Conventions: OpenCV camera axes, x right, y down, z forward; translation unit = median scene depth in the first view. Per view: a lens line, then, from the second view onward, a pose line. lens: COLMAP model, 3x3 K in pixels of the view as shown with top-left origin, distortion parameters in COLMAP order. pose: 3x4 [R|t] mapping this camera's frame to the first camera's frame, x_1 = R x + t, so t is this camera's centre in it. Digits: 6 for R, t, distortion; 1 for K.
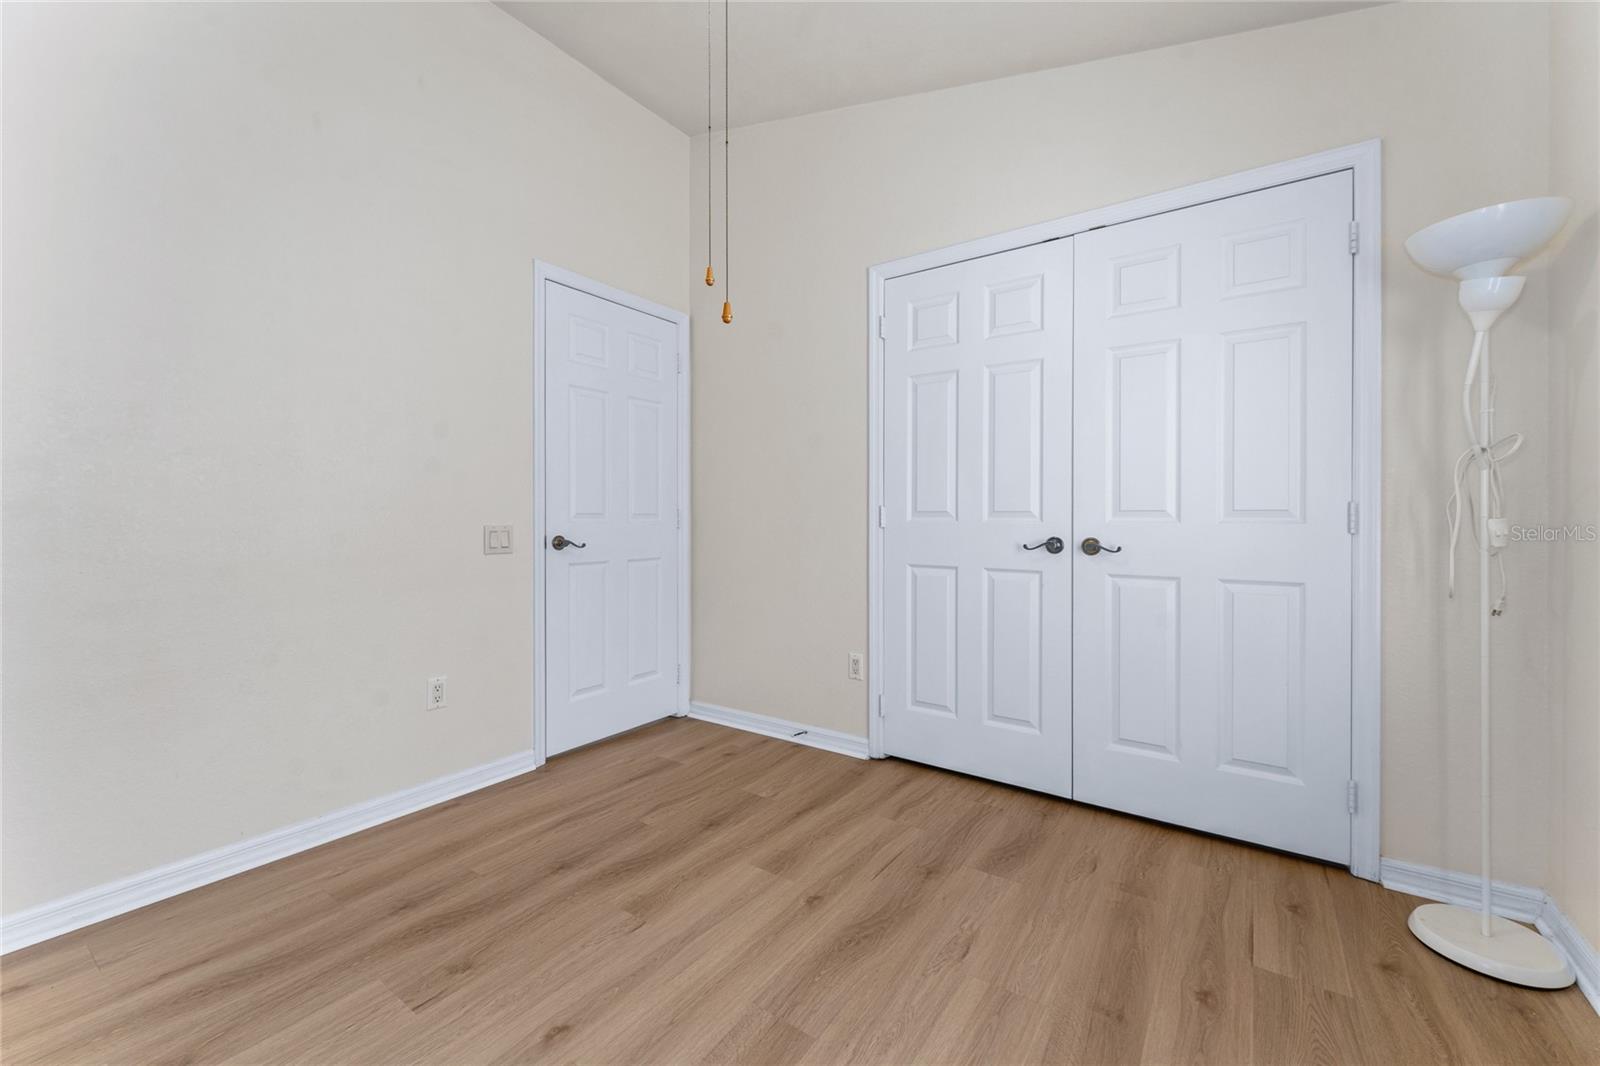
lens RADIAL K [[639.4, 0, 794.0], [0, 639.4, 520.6], [0, 0, 1]] dist [0.000261, -0.000218]
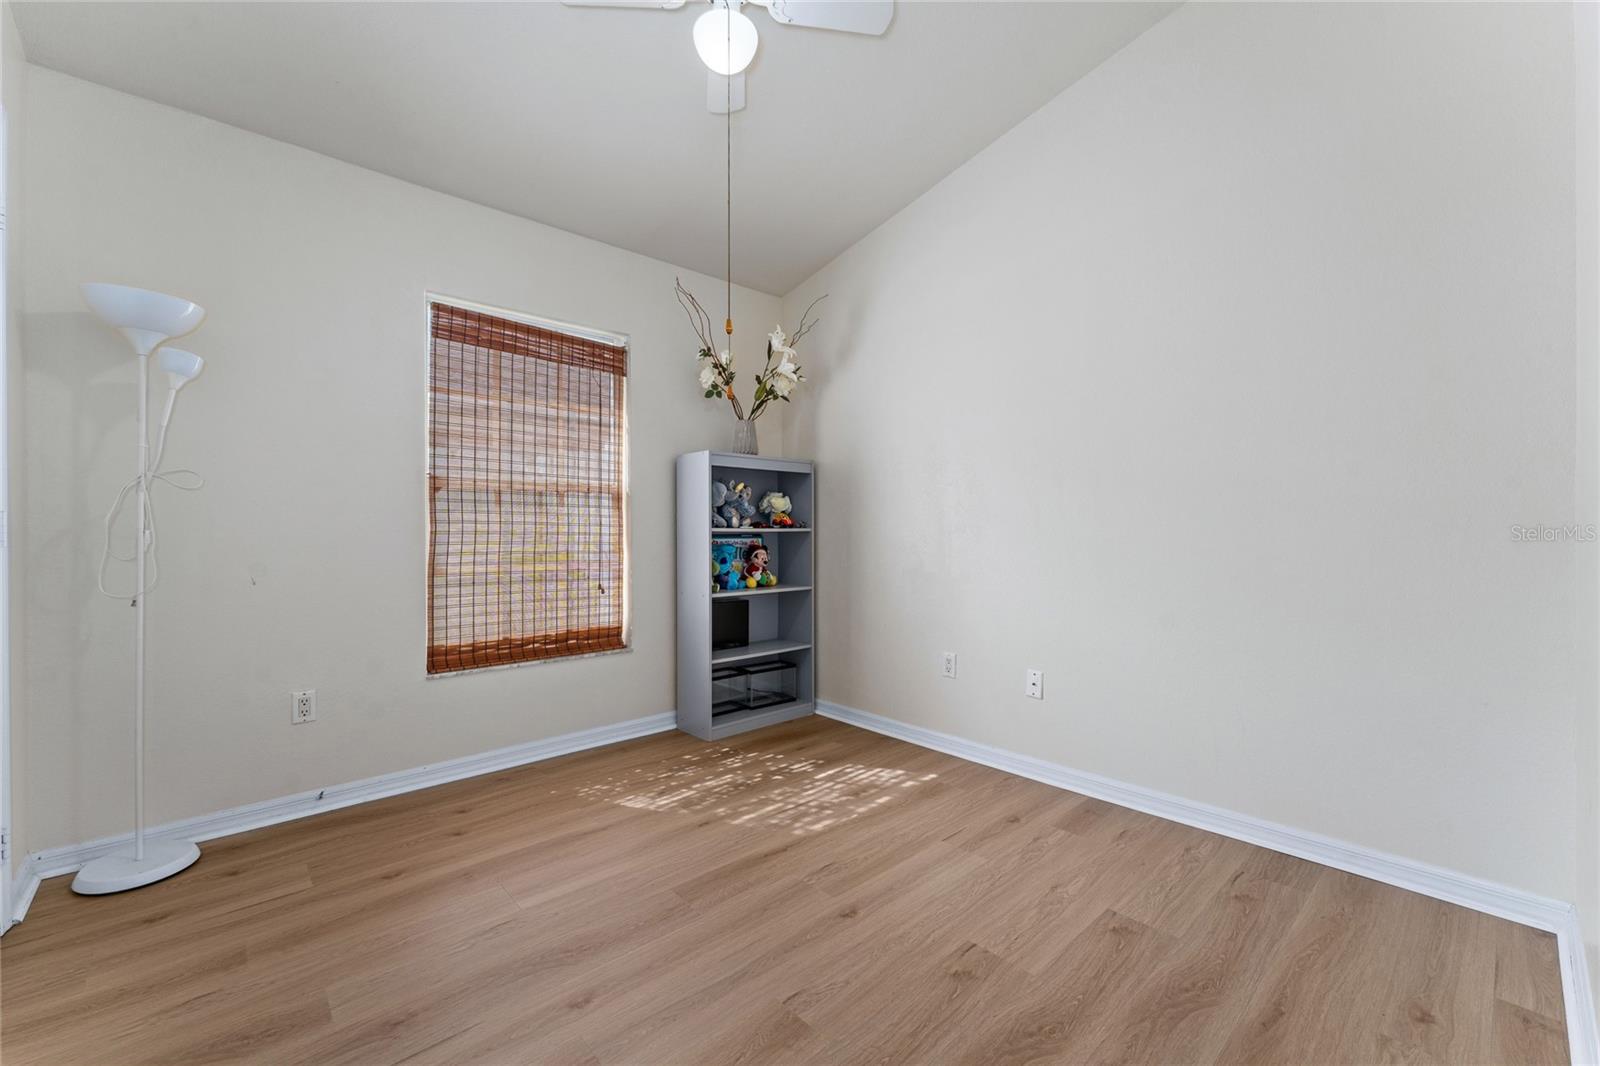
lens RADIAL K [[639.4, 0, 802.1], [0, 639.4, 534.2], [0, 0, 1]] dist [0.000261, -0.000218]
pose [[-0.978545, -0.000875, 0.206032, -0.467093], [-0.000300, 0.999996, 0.002821, 0.000972], [-0.206034, 0.002699, -0.978541, 1.975645]]
